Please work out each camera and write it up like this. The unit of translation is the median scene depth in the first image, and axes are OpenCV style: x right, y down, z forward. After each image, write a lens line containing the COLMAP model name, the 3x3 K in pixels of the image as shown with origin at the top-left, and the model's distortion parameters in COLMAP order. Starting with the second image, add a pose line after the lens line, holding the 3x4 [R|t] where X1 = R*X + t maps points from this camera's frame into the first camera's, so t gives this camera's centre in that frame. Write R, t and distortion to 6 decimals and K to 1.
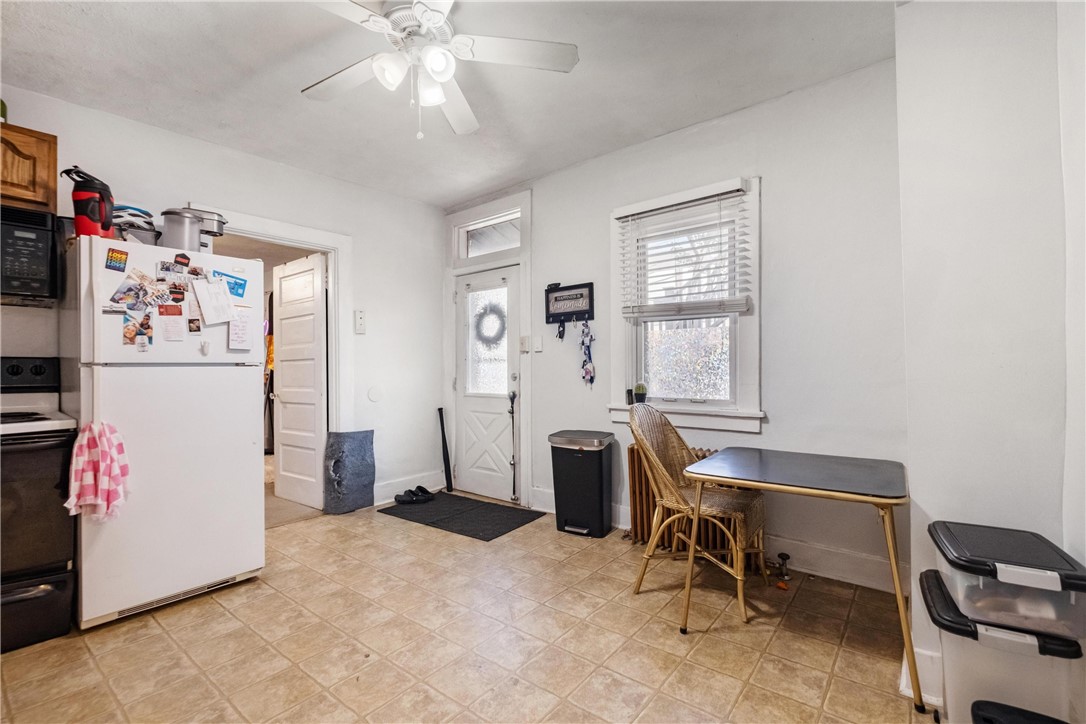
lens RADIAL K [[477.6, 0, 541.7], [0, 477.6, 363.5], [0, 0, 1]] dist [-0.003475, 0.000744]
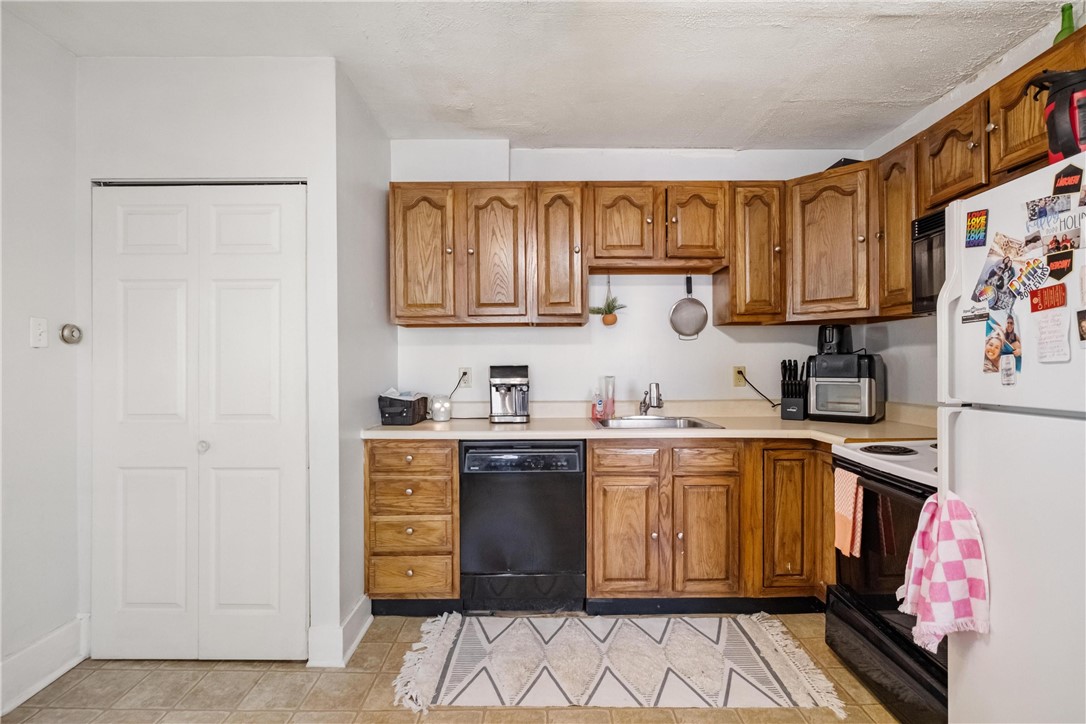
lens RADIAL K [[527.6, 0, 545.5], [0, 527.6, 367.0], [0, 0, 1]] dist [-0.005959, 0.002559]
pose [[-0.778880, 0.021169, -0.626816, -0.063118], [0.025885, 0.999664, 0.001596, -0.058866], [0.626639, -0.014982, -0.779166, 1.124768]]
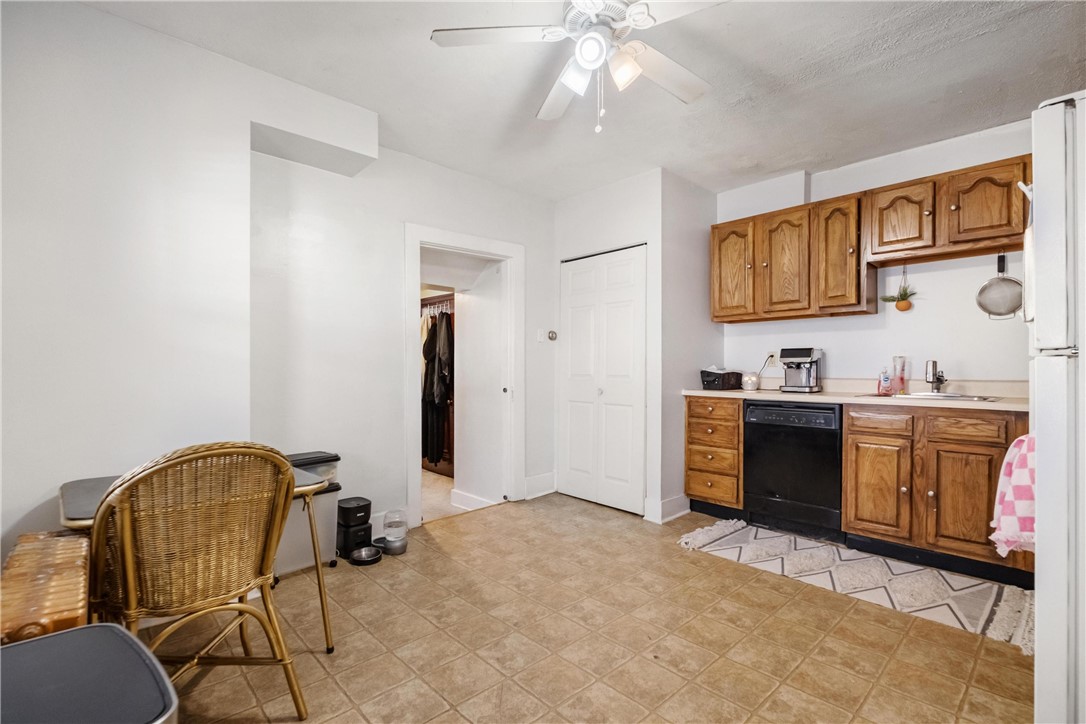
lens RADIAL K [[499.8, 0, 542.3], [0, 499.8, 371.0], [0, 0, 1]] dist [-0.009138, -0.000719]
pose [[-0.988102, 0.012049, 0.153329, -0.253231], [0.010232, 0.999868, -0.012635, 0.022955], [-0.153461, -0.010915, -0.988094, 1.759261]]
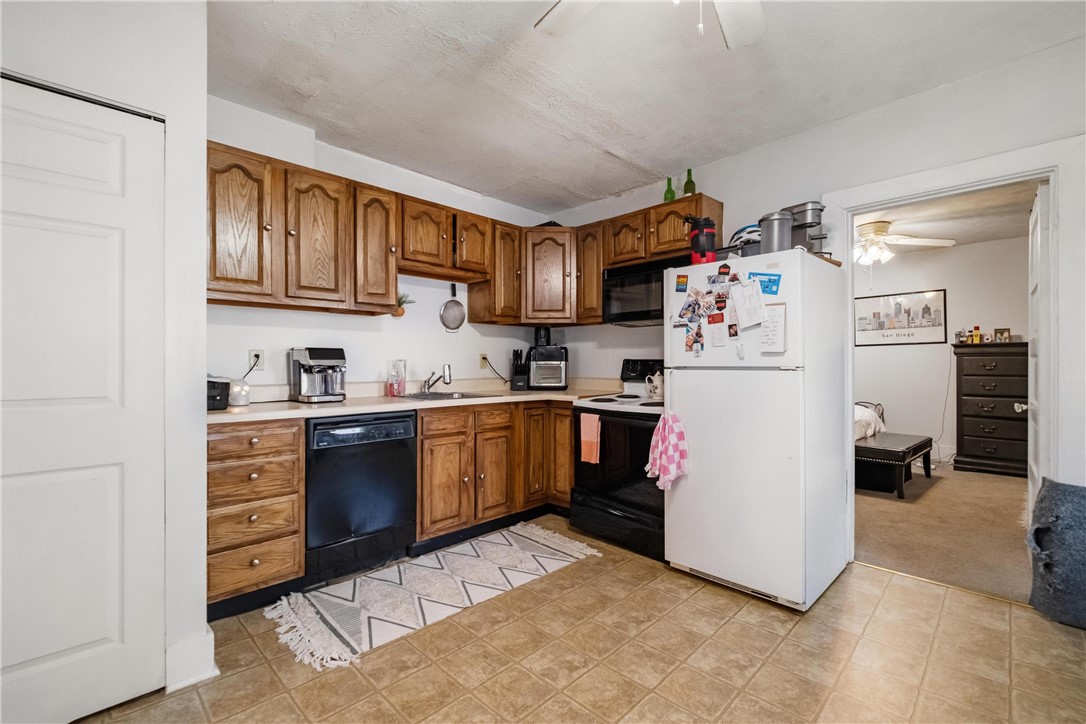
lens RADIAL K [[477.6, 0, 545.9], [0, 477.6, 360.8], [0, 0, 1]] dist [-0.003475, 0.000744]
pose [[-0.101914, 0.010485, -0.994738, 0.366445], [0.015092, 0.999846, 0.008993, -0.031365], [0.994679, -0.014096, -0.102057, 0.742677]]
